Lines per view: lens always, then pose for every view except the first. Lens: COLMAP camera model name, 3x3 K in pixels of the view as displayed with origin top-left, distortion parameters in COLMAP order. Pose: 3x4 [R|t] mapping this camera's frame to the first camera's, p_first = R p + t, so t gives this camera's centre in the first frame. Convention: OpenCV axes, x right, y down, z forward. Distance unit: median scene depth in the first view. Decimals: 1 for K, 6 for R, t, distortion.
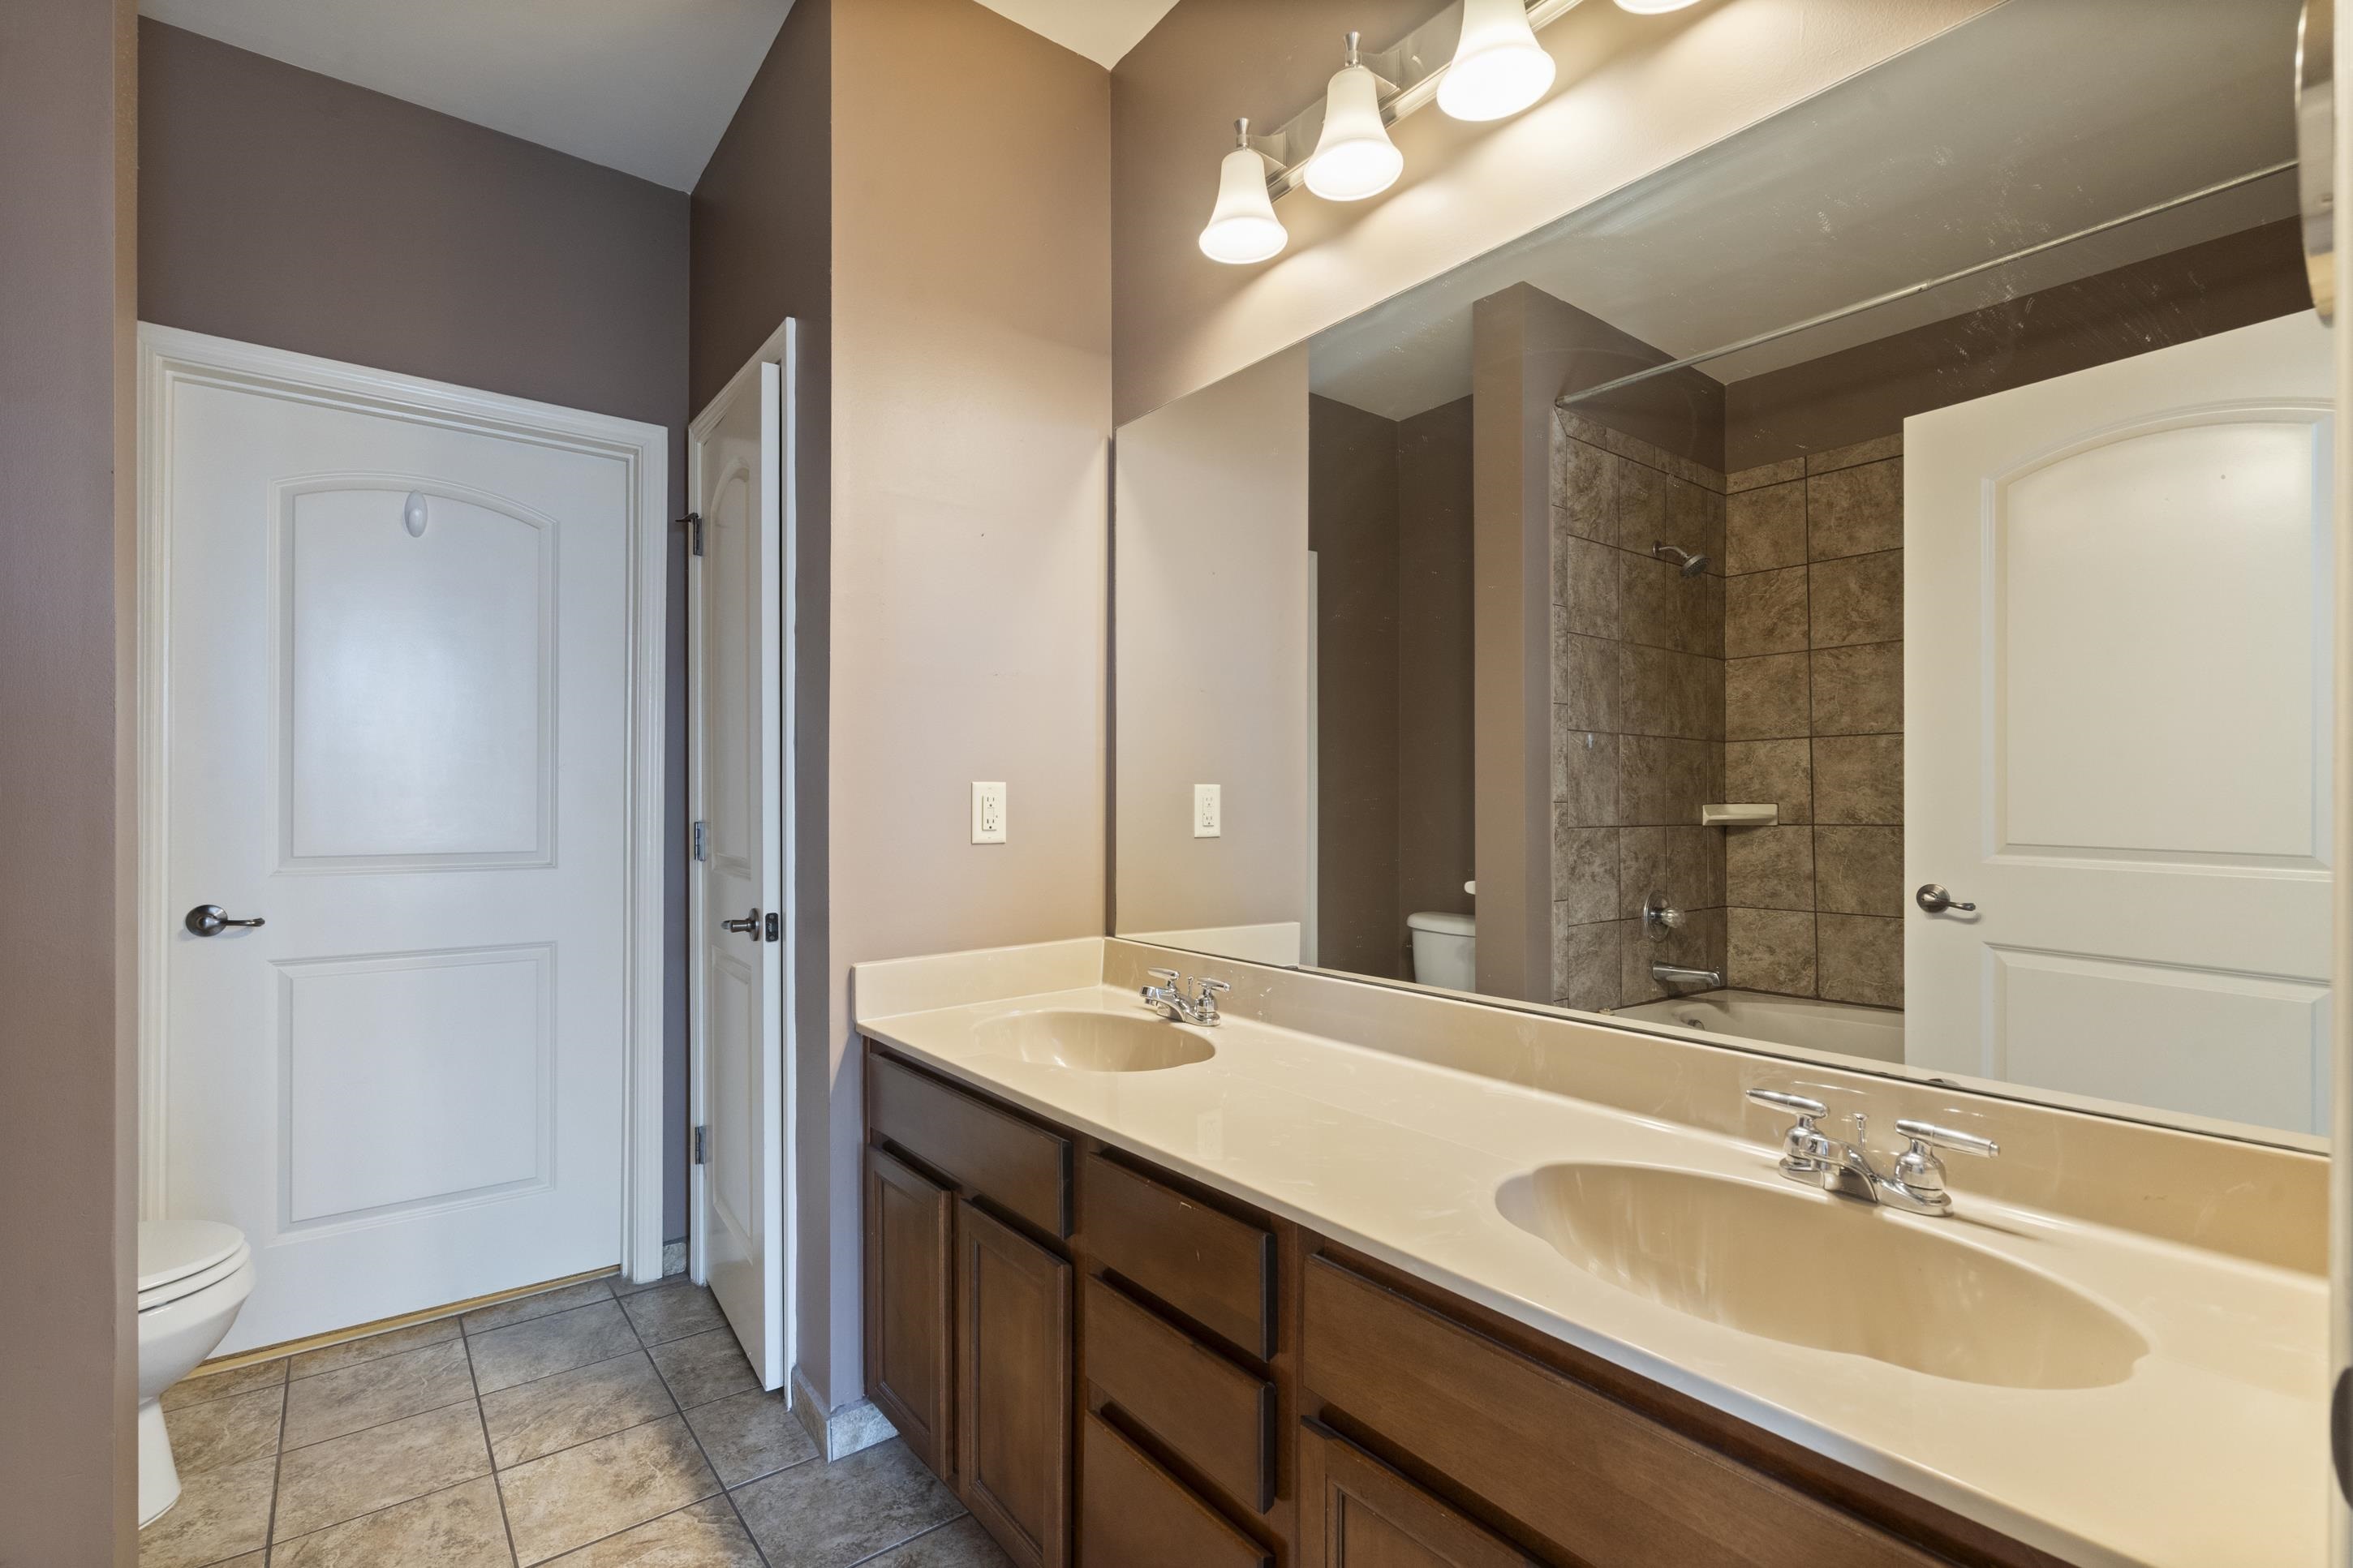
lens RADIAL K [[1079.7, 0, 1174.0], [0, 1079.7, 781.8], [0, 0, 1]] dist [0.001123, -0.000057]
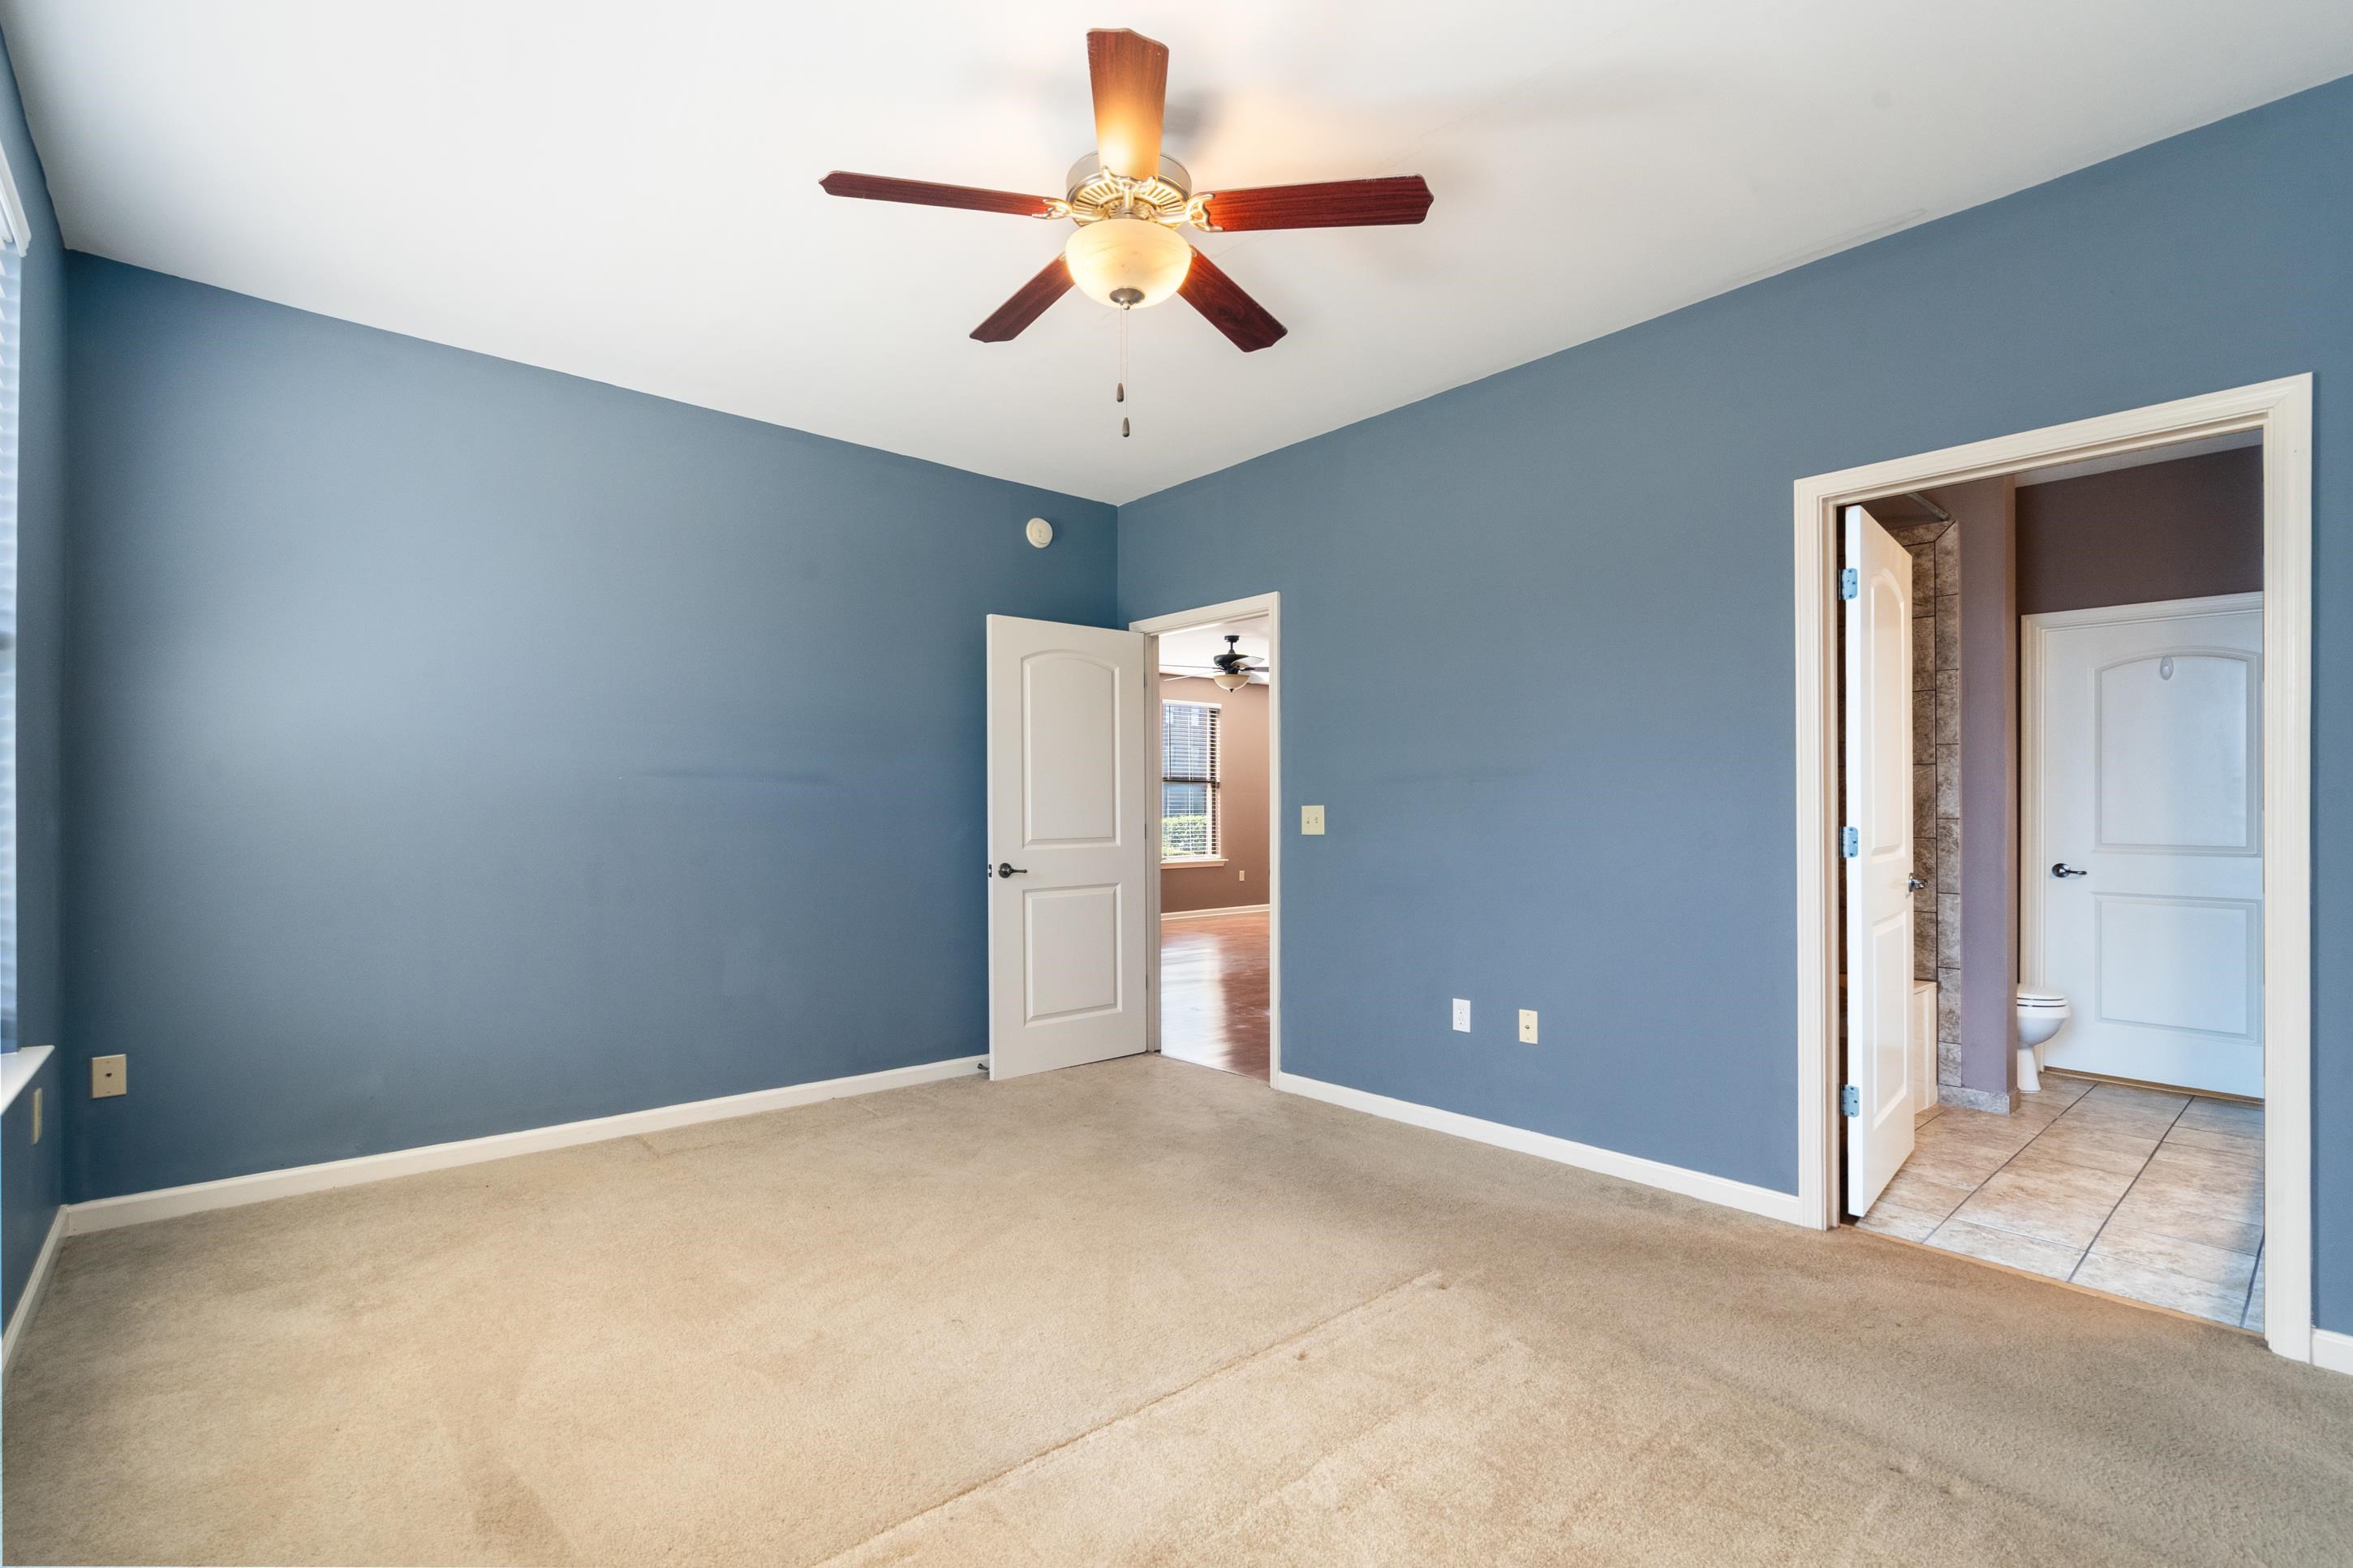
lens RADIAL K [[1079.7, 0, 1174.2], [0, 1079.7, 793.4], [0, 0, 1]] dist [0.001123, -0.000057]
pose [[0.061126, -0.004335, -0.998121, 1.160927], [0.012787, 0.999912, -0.003560, -0.044663], [0.998048, -0.012546, 0.061176, -0.920352]]
